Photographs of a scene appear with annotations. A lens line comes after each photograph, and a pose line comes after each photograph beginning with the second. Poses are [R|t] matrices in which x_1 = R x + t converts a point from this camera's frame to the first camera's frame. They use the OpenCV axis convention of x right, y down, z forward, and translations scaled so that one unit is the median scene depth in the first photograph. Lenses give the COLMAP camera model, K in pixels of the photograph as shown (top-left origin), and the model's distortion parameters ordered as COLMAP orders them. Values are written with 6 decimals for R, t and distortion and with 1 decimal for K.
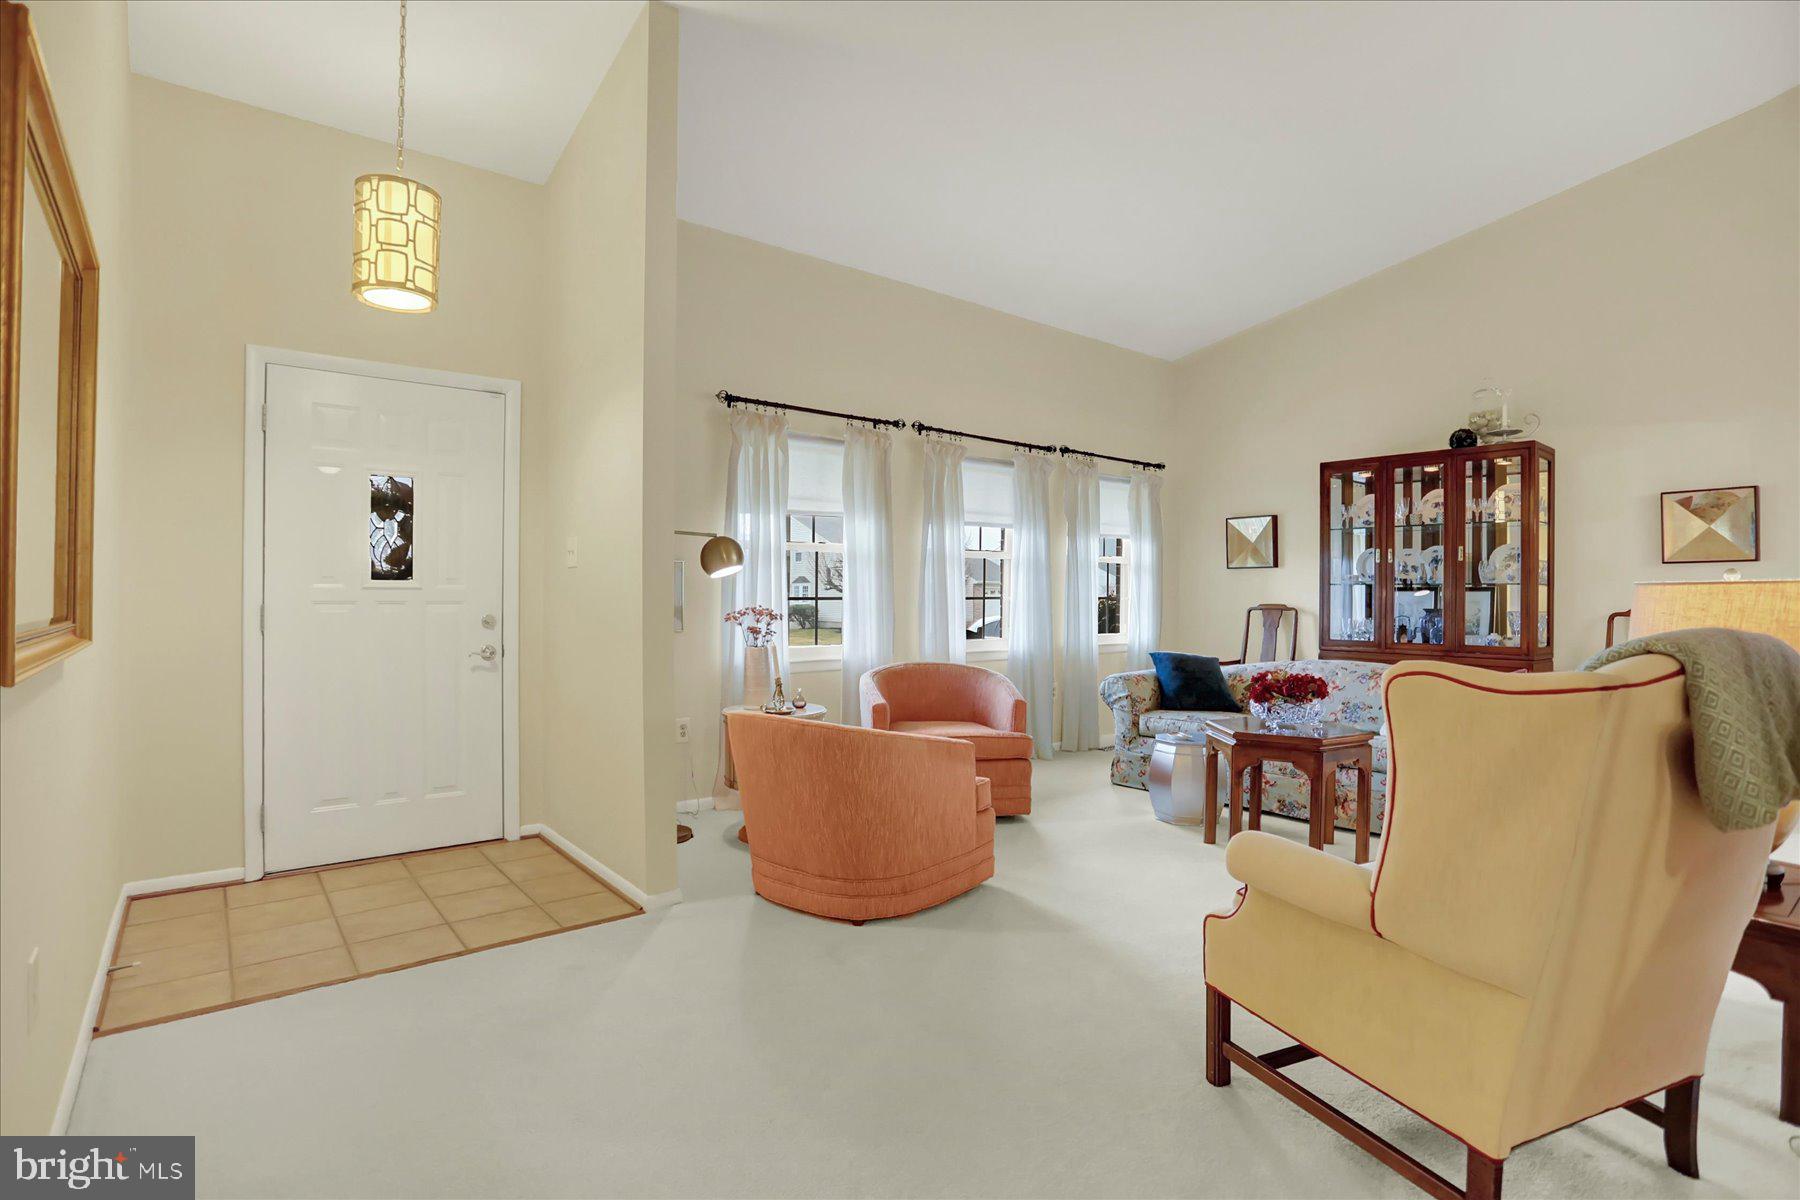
lens RADIAL K [[885.6, 0, 905.4], [0, 885.6, 600.3], [0, 0, 1]] dist [-0.070322, 0.033429]
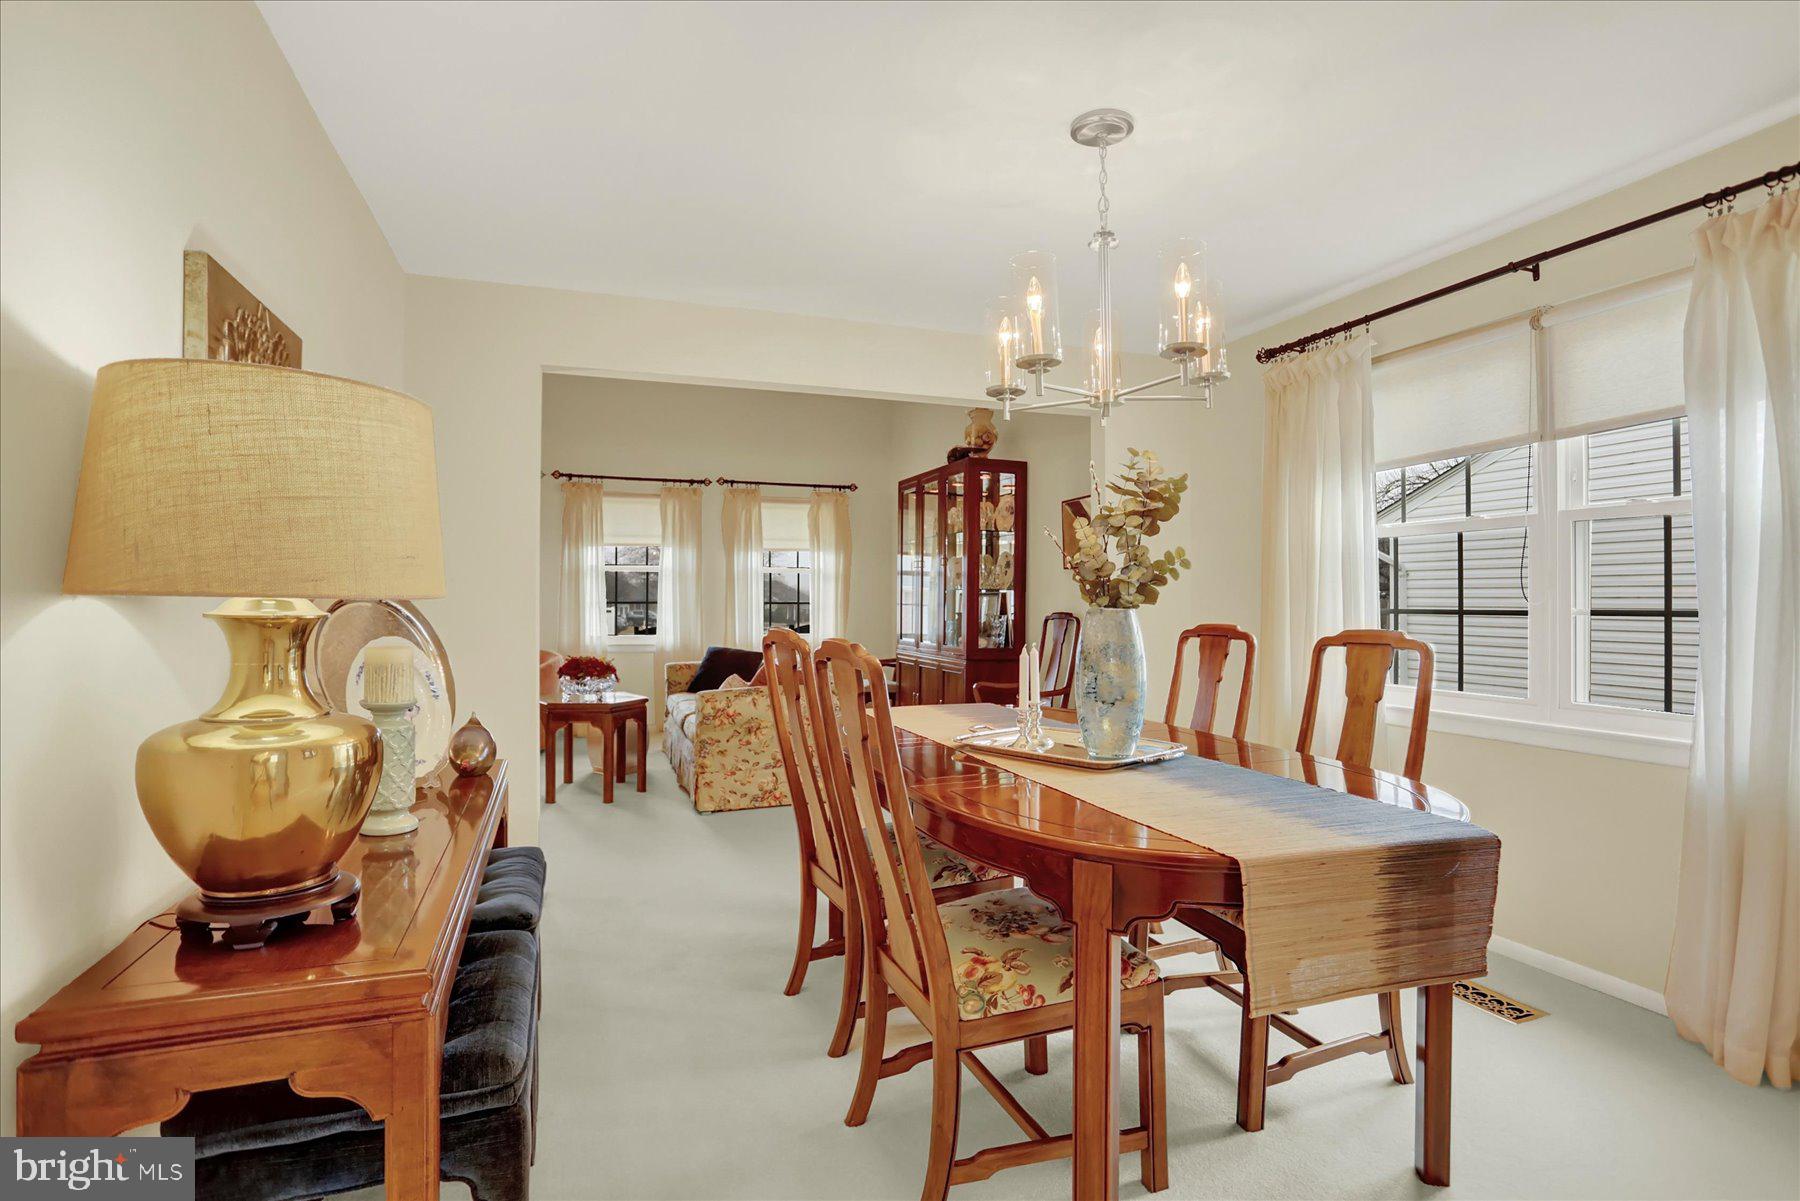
lens RADIAL K [[885.6, 0, 905.4], [0, 885.6, 600.8], [0, 0, 1]] dist [-0.070322, 0.033429]
pose [[0.948586, -0.007365, -0.316433, 0.988502], [0.002676, 0.999880, -0.015250, 0.015800], [0.316507, 0.013619, 0.948492, -0.085371]]
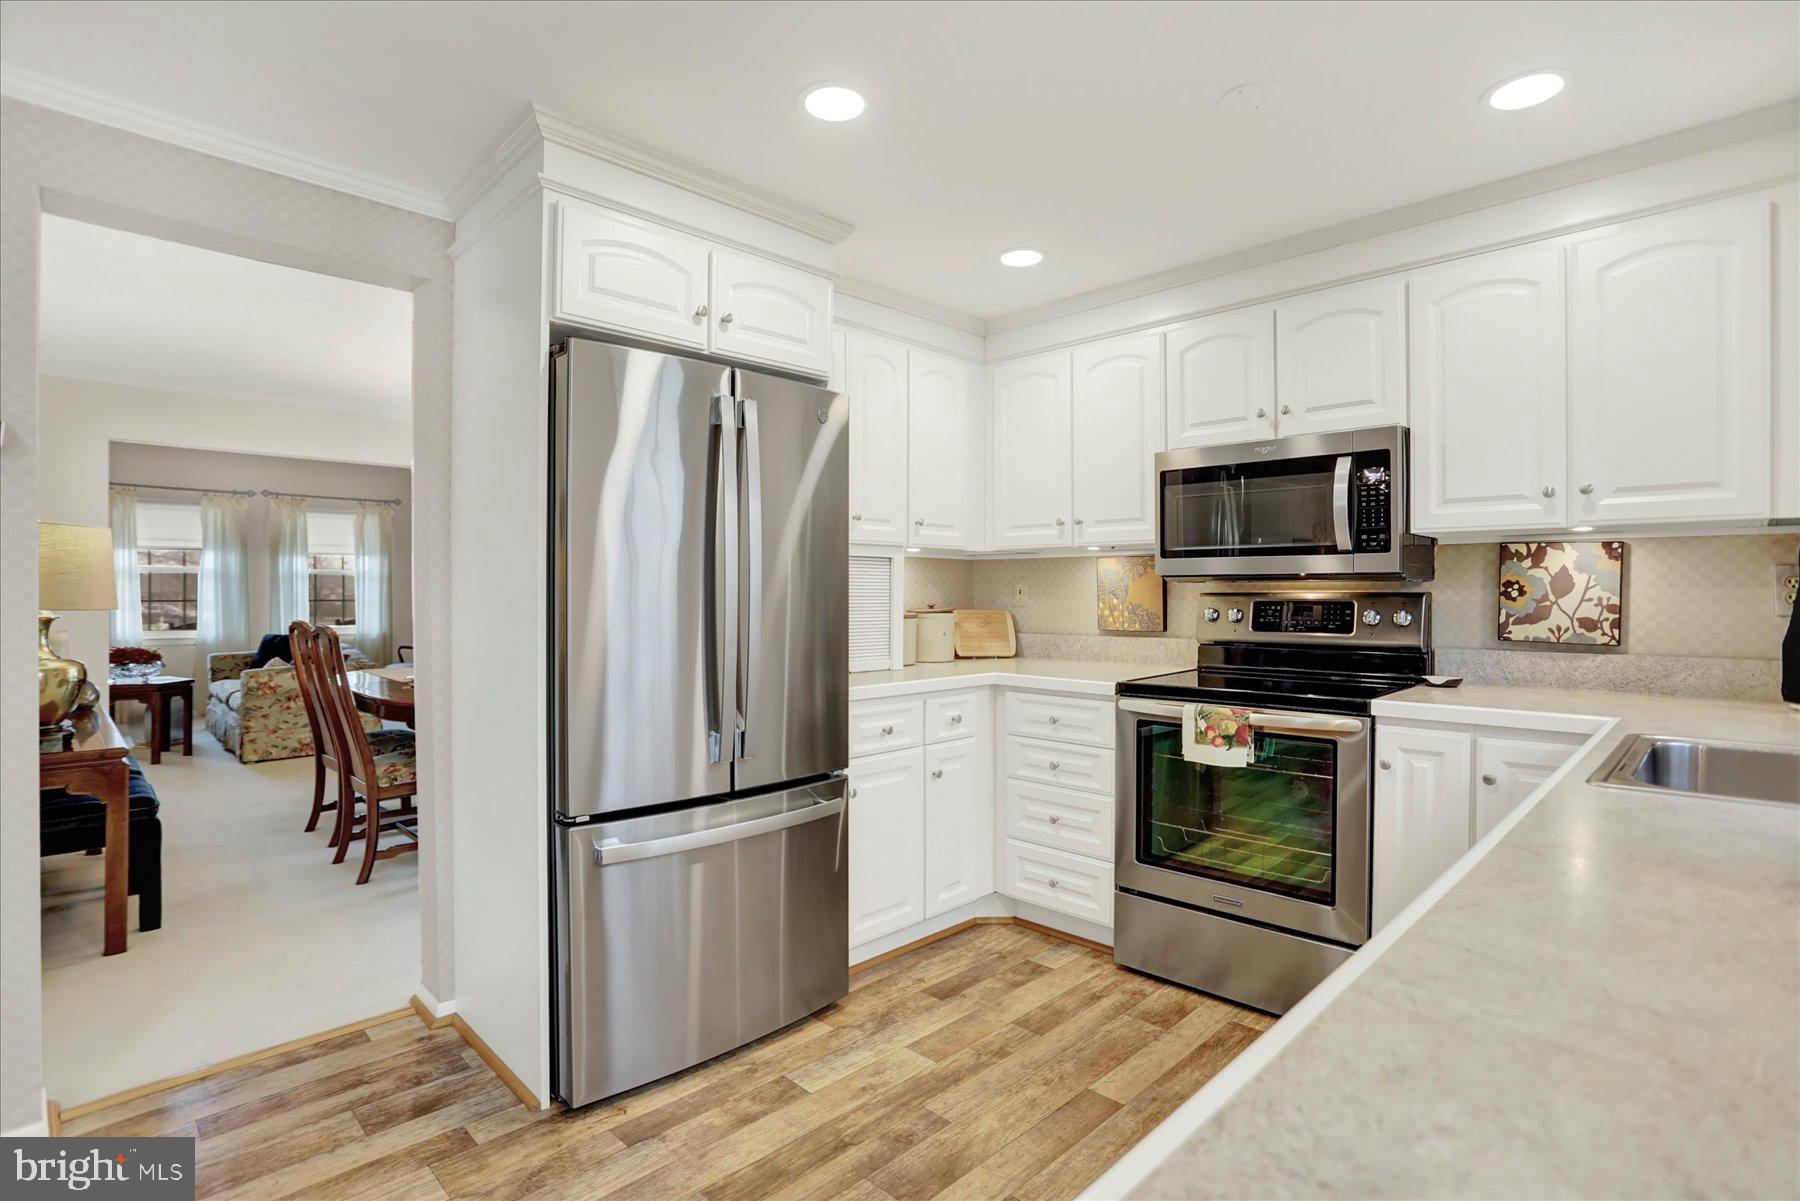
lens RADIAL K [[885.6, 0, 905.4], [0, 885.6, 600.8], [0, 0, 1]] dist [-0.070322, 0.033429]
pose [[0.994200, -0.005632, 0.107397, 1.266965], [0.006126, 0.999972, -0.004271, 0.011068], [-0.107370, 0.004905, 0.994207, -0.546276]]
